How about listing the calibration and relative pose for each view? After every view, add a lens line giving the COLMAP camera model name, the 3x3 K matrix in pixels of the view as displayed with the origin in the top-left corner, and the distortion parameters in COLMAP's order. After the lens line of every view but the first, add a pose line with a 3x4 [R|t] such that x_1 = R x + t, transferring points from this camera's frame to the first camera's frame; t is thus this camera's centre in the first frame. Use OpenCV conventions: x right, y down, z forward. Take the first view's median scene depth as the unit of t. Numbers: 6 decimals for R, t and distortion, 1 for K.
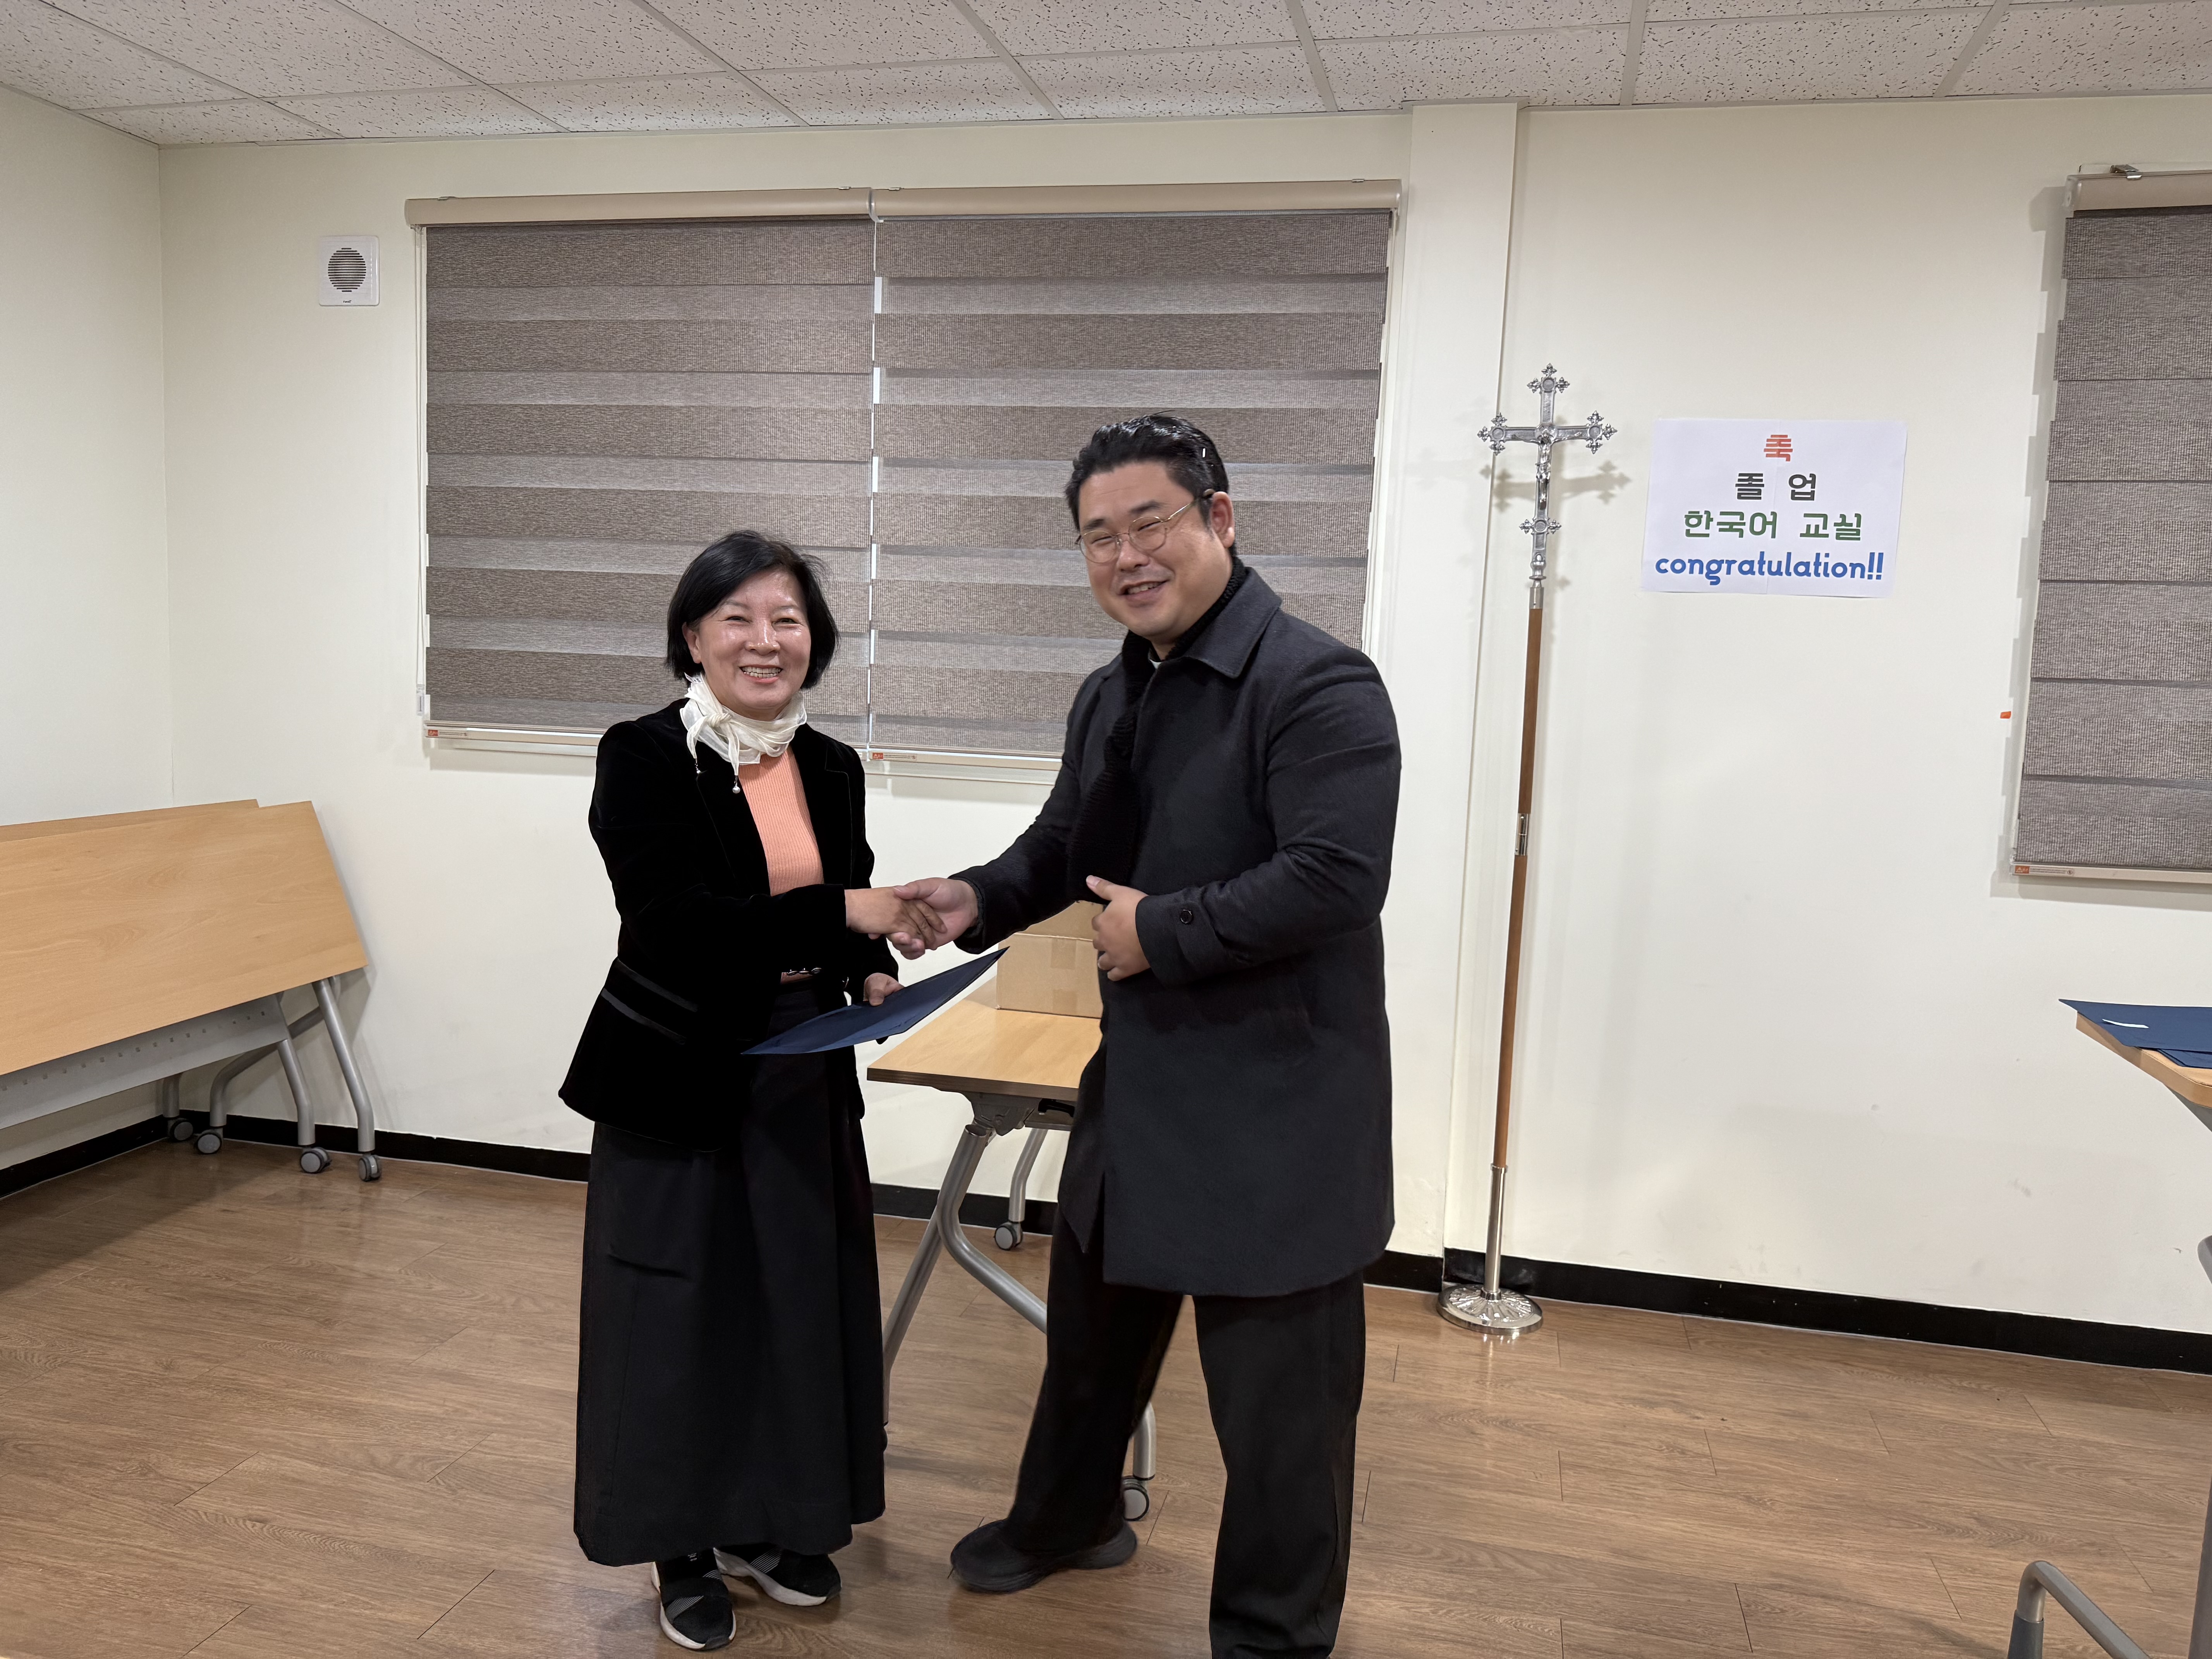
lens RADIAL K [[1581.5, 0, 1120.4], [0, 1581.5, 832.2], [0, 0, 1]] dist [0.018437, -0.022781]
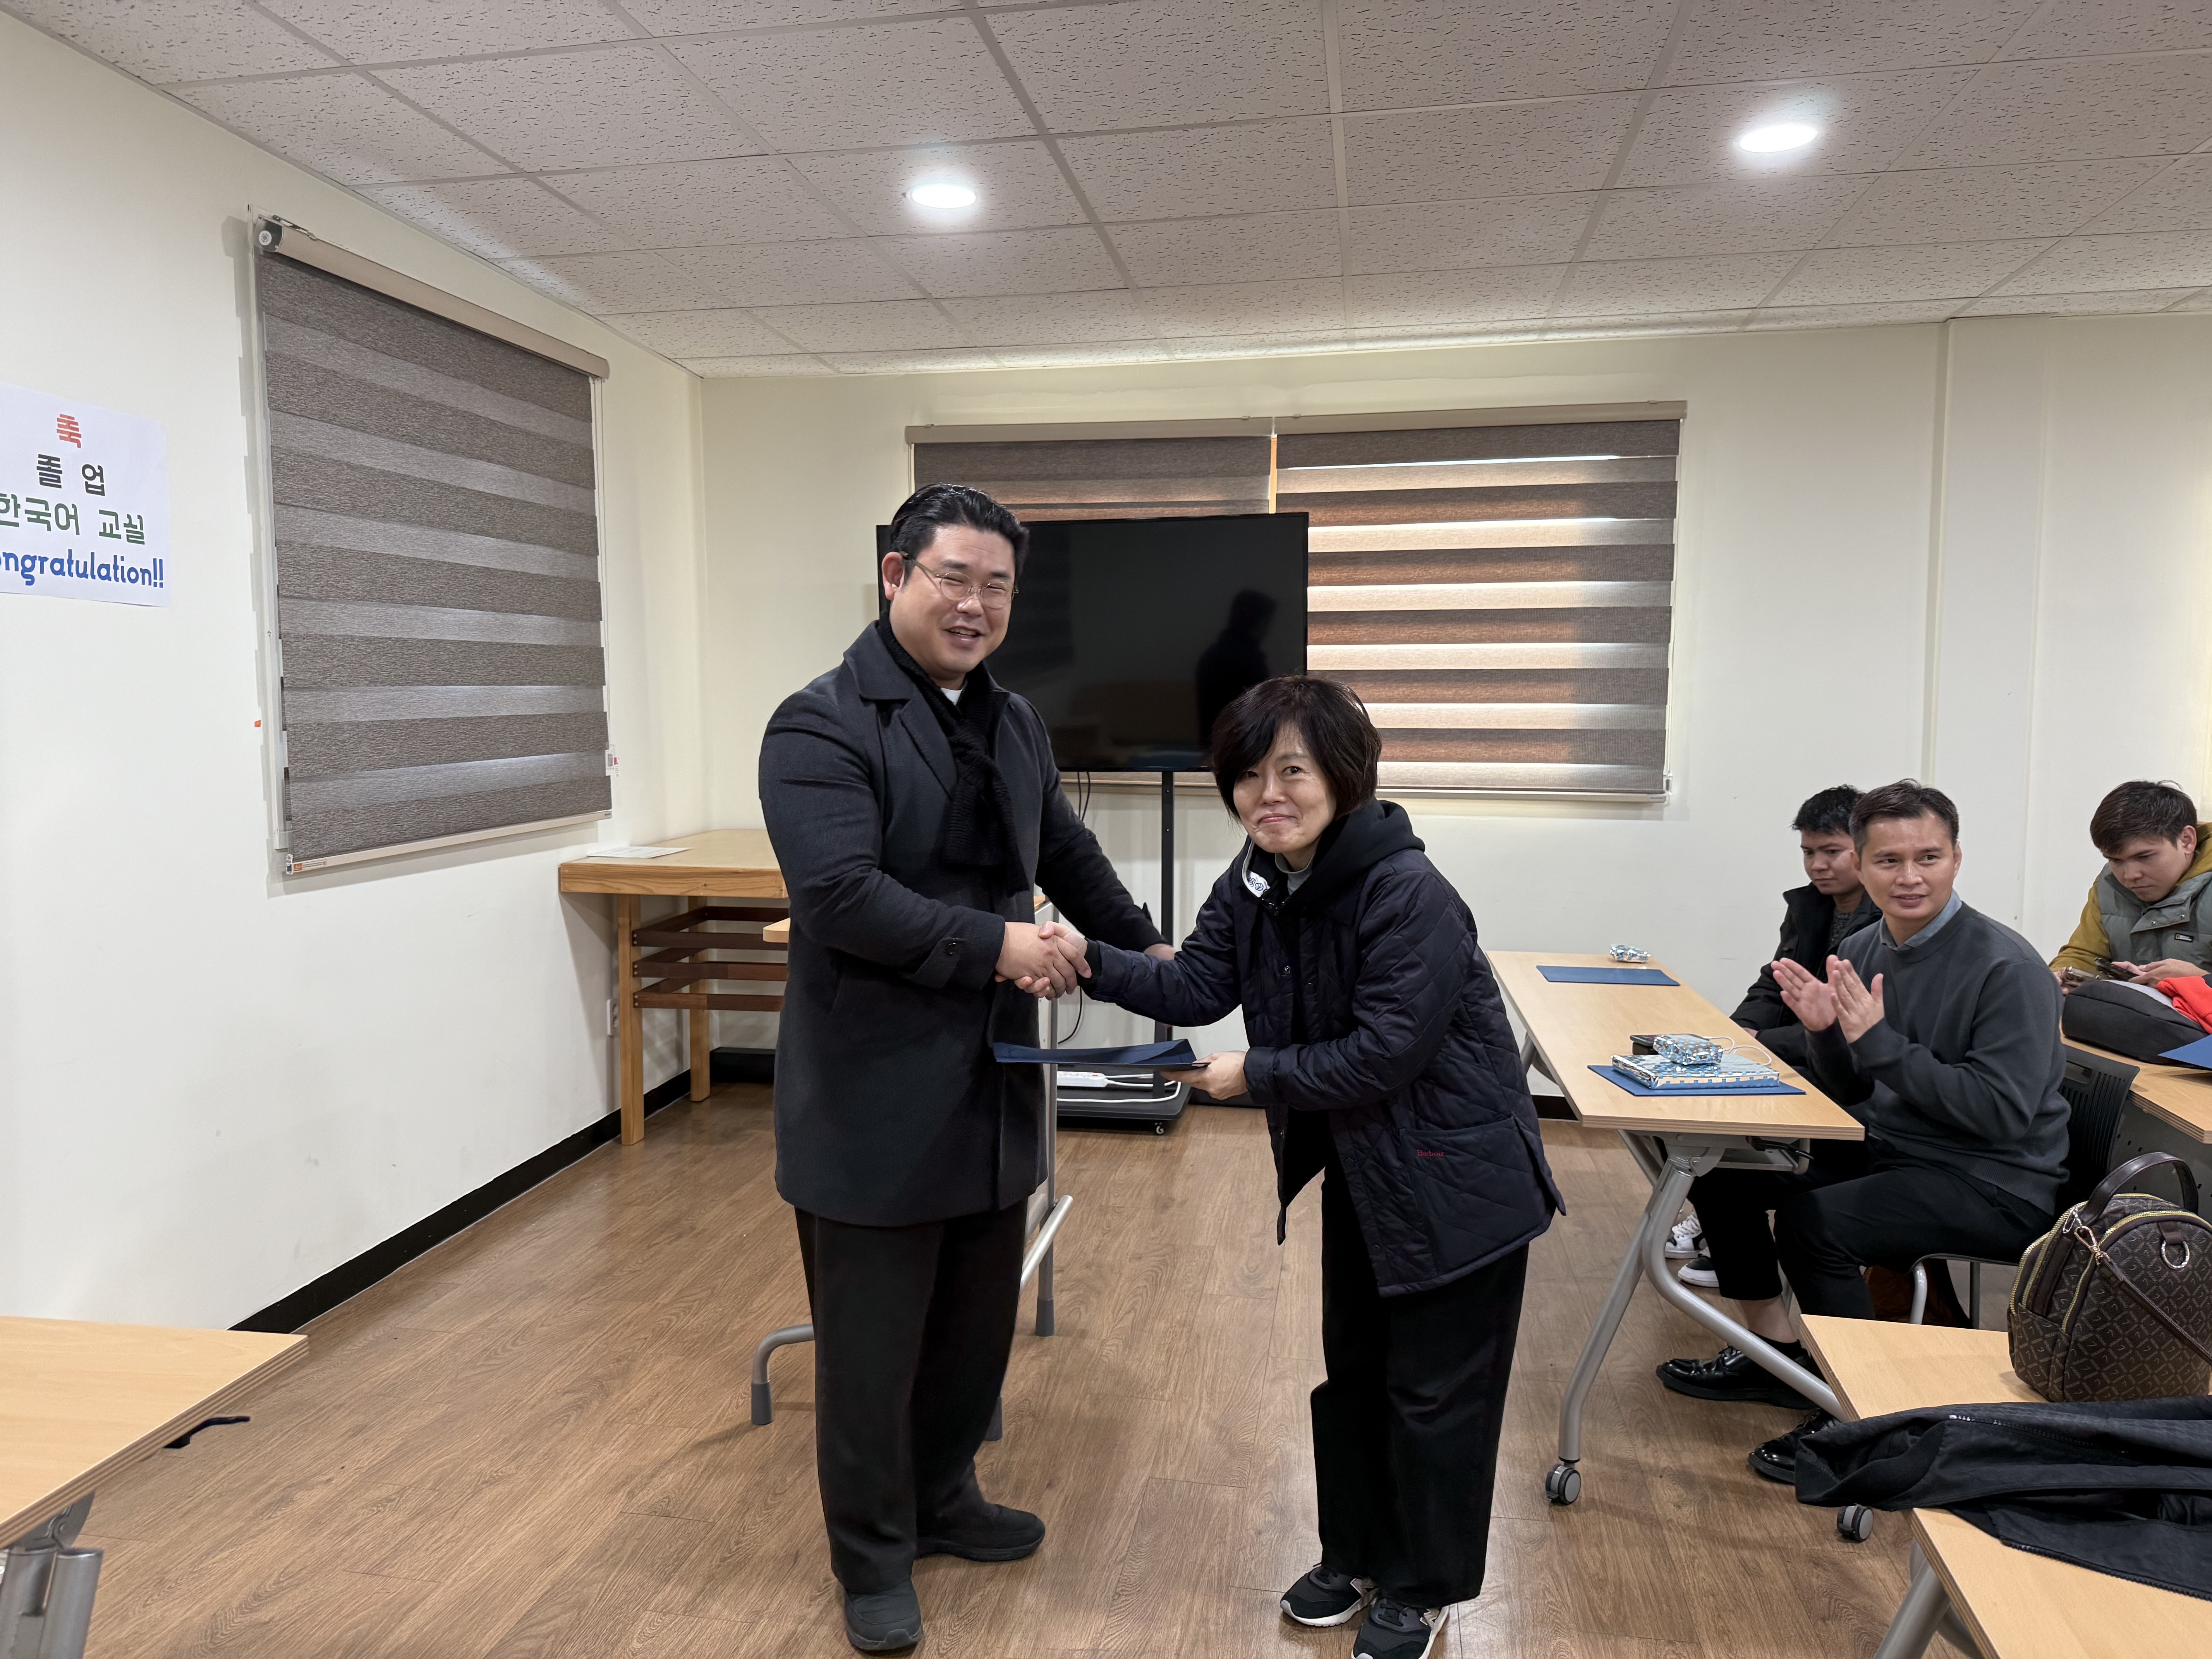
lens RADIAL K [[1574.9, 0, 1093.1], [0, 1574.9, 854.7], [0, 0, 1]] dist [0.018720, -0.023827]
pose [[-0.062942, -0.130544, 0.989443, -0.502833], [0.108847, 0.984596, 0.136828, -0.070407], [-0.992064, 0.116311, -0.047763, 0.508100]]
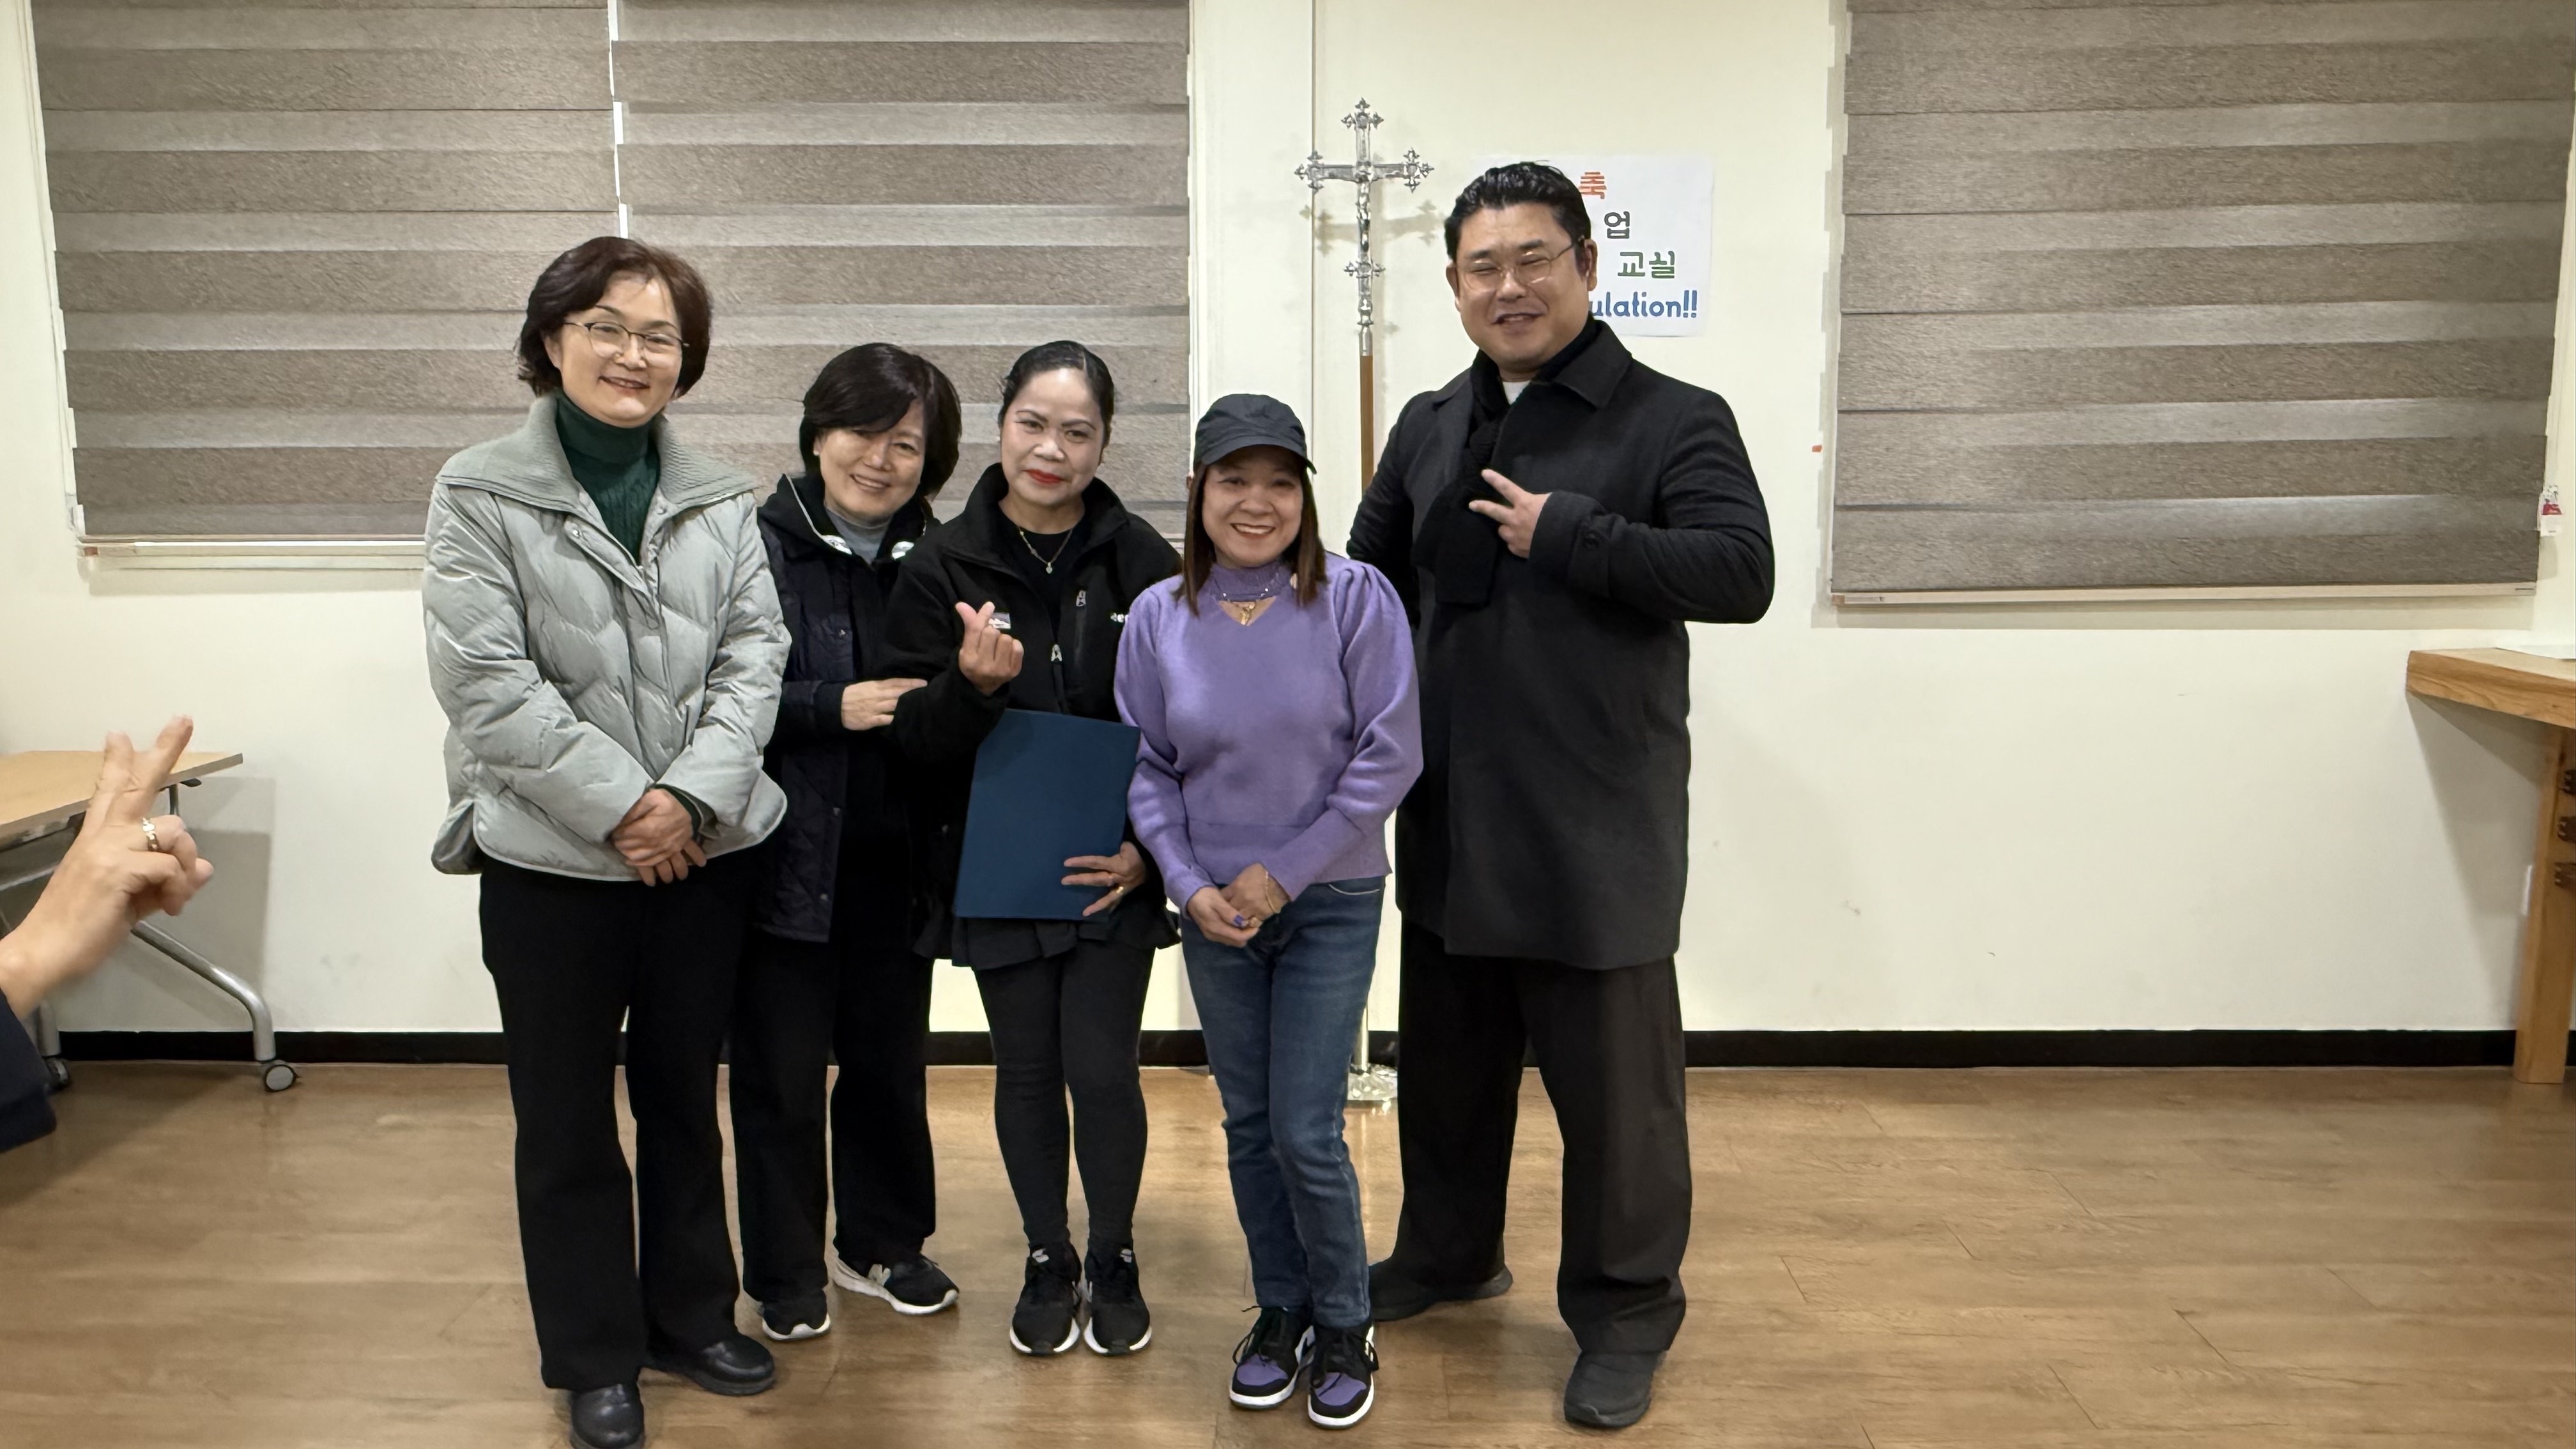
lens RADIAL K [[1782.9, 0, 1288.0], [0, 1782.9, 724.5], [0, 0, 1]] dist [0.000536, 0.002553]
pose [[0.977935, -0.070355, 0.196705, -0.010612], [0.061395, 0.996795, 0.051290, 0.022534], [-0.199683, -0.038082, 0.979120, -0.056618]]
